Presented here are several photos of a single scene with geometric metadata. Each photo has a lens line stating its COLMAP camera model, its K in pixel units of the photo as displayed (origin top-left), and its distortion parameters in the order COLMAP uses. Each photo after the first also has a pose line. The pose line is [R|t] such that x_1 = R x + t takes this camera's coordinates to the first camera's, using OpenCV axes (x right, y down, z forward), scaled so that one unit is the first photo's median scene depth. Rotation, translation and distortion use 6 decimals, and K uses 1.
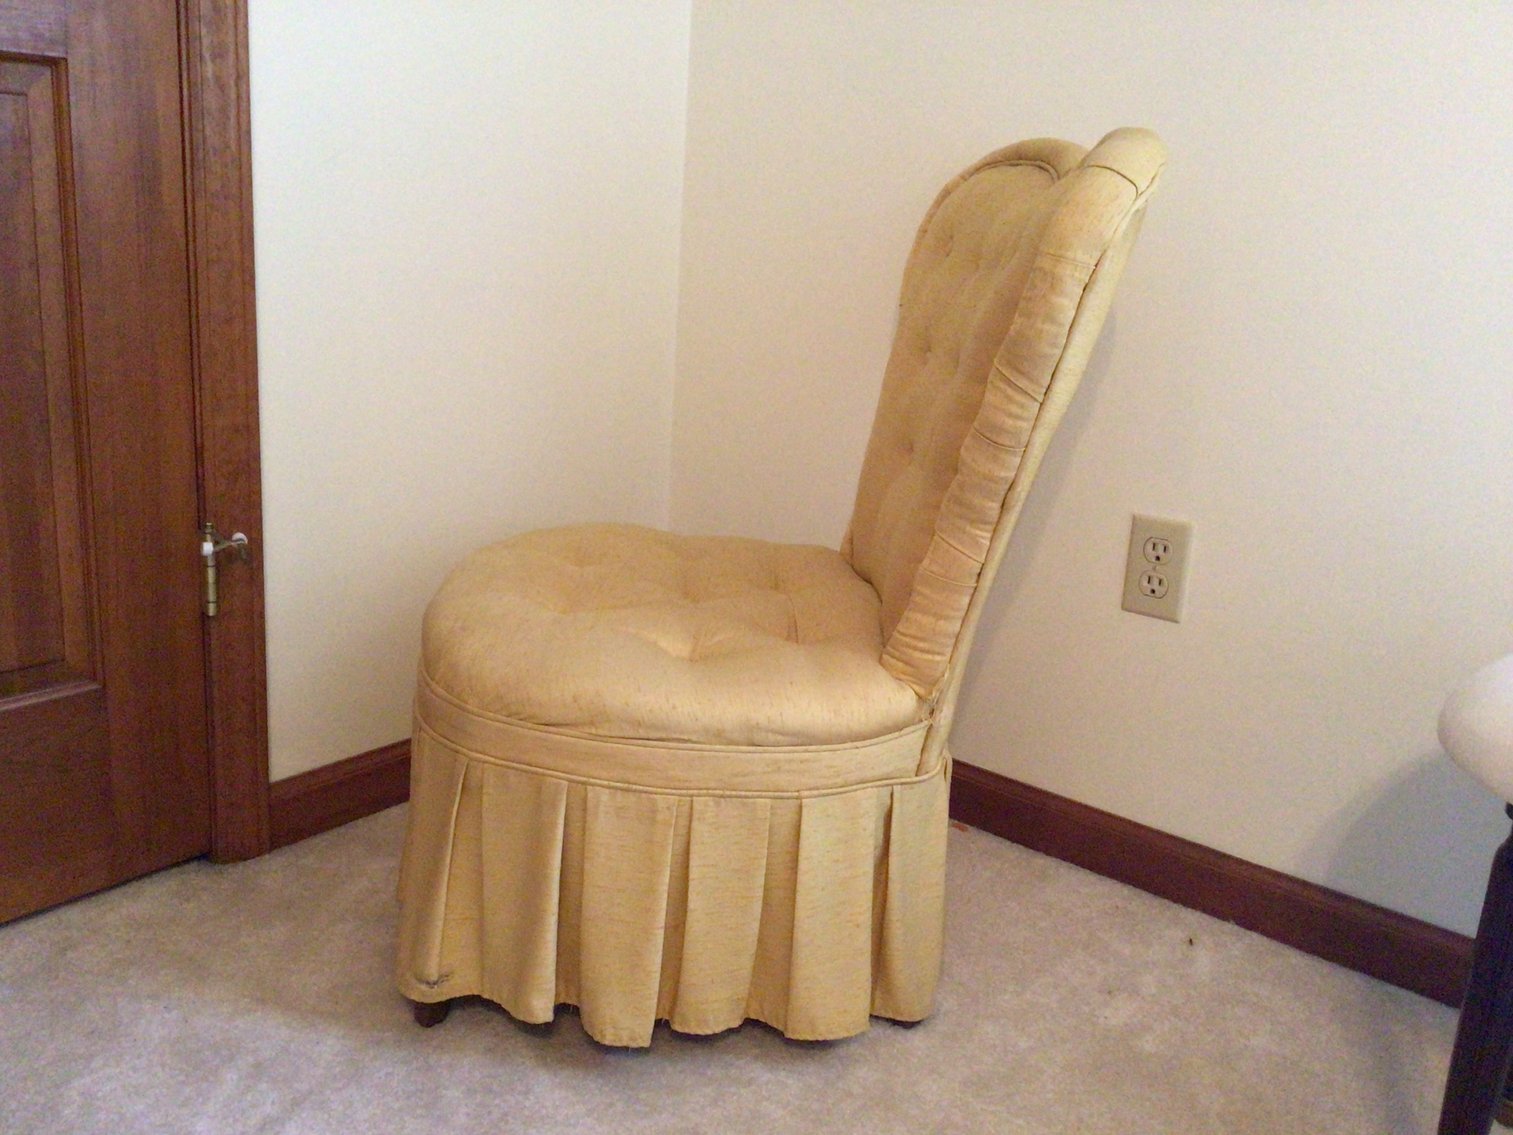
lens RADIAL K [[1309.0, 0, 757.0], [0, 1309.0, 558.8], [0, 0, 1]] dist [0.078704, -0.150639]
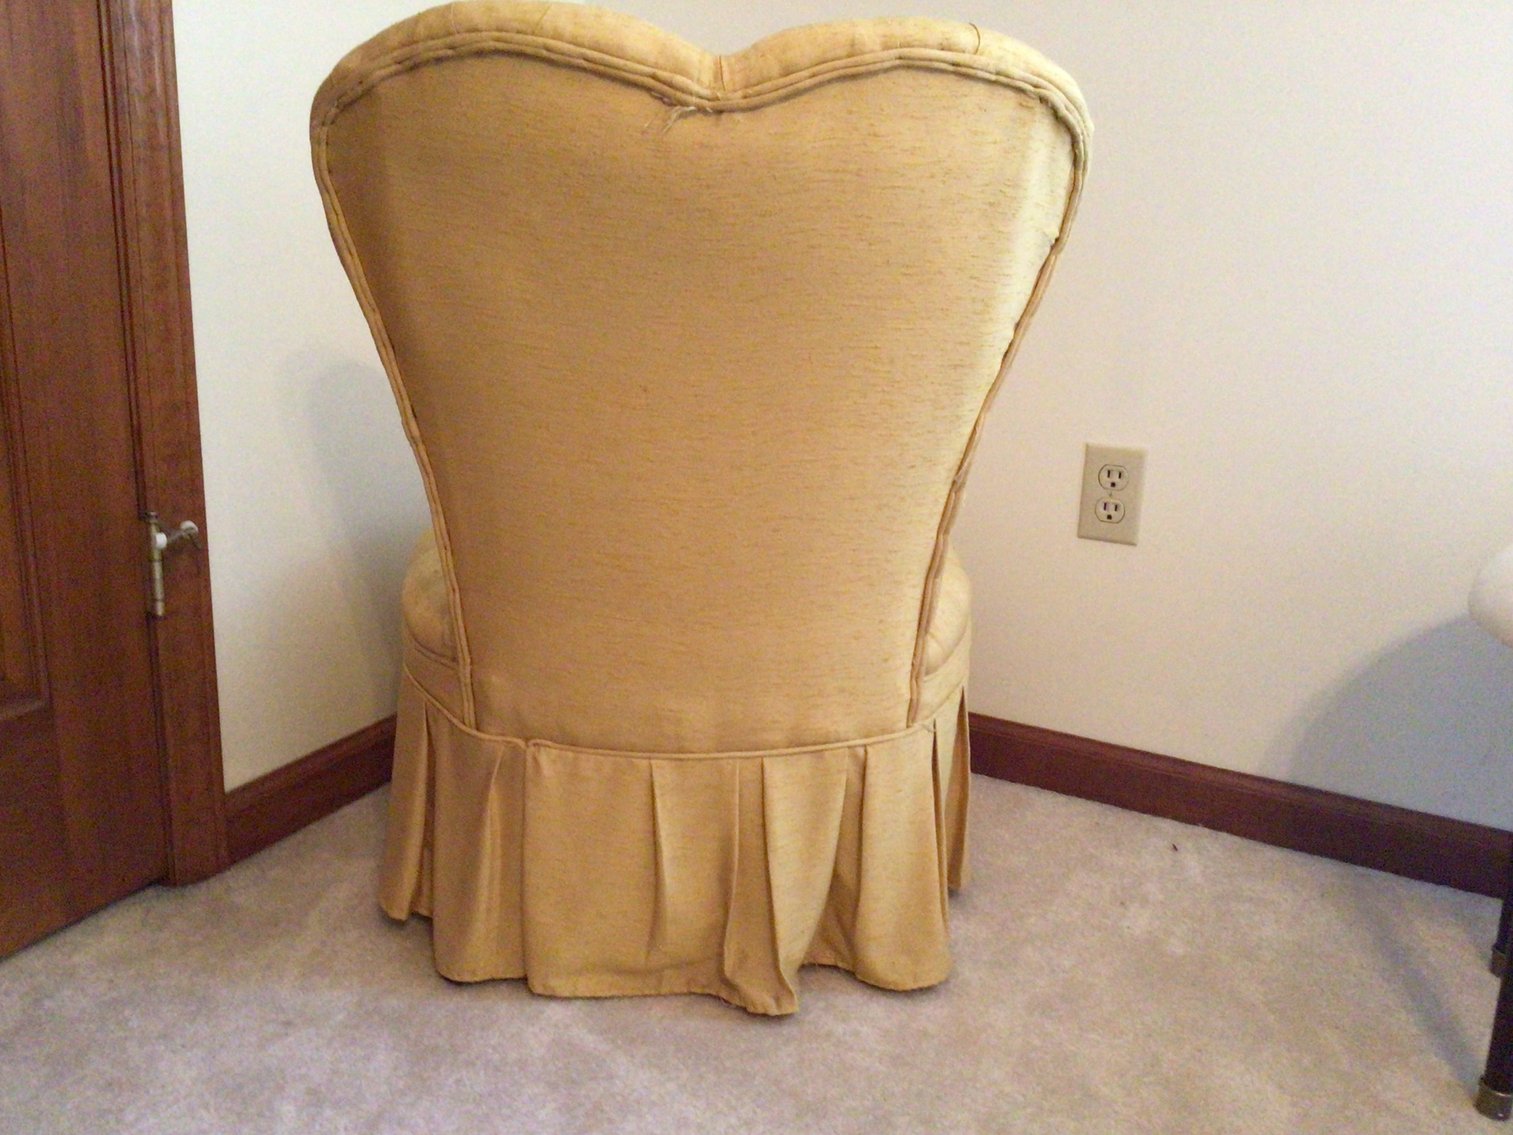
lens RADIAL K [[1309.0, 0, 718.7], [0, 1309.0, 558.1], [0, 0, 1]] dist [0.078704, -0.150639]
pose [[0.980828, -0.075366, 0.179714, -0.197882], [0.071406, 0.997043, 0.028408, 0.005850], [-0.181324, -0.015031, 0.983309, 0.042286]]
